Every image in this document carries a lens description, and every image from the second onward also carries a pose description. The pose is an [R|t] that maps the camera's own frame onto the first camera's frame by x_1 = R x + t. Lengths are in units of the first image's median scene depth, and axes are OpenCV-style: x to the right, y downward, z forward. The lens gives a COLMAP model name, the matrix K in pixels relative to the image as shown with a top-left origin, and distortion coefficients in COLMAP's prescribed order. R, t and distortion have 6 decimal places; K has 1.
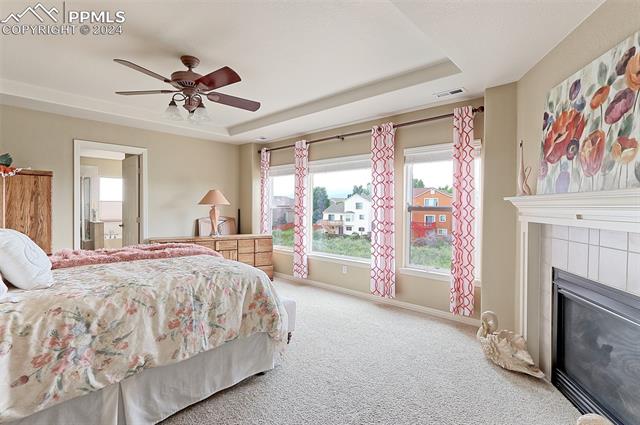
lens RADIAL K [[307.6, 0, 325.3], [0, 307.6, 208.8], [0, 0, 1]] dist [0.015154, 0.000819]
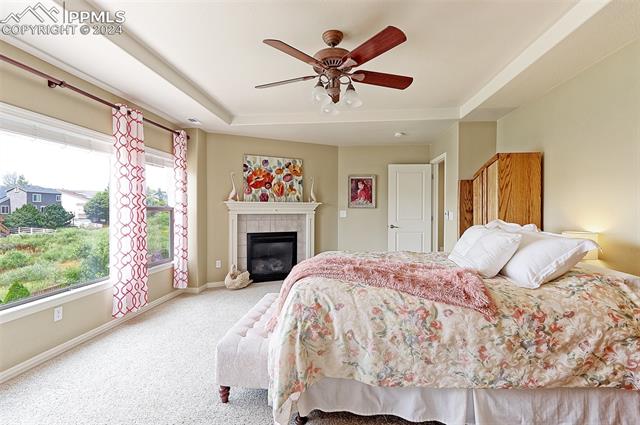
lens RADIAL K [[291.8, 0, 320.0], [0, 291.8, 212.5], [0, 0, 1]] dist [-0.000723, 0.000031]
pose [[-0.579696, -0.019141, 0.814608, -1.388320], [0.000012, 0.999724, 0.023499, -0.014247], [-0.814833, 0.013632, -0.579536, 1.896294]]
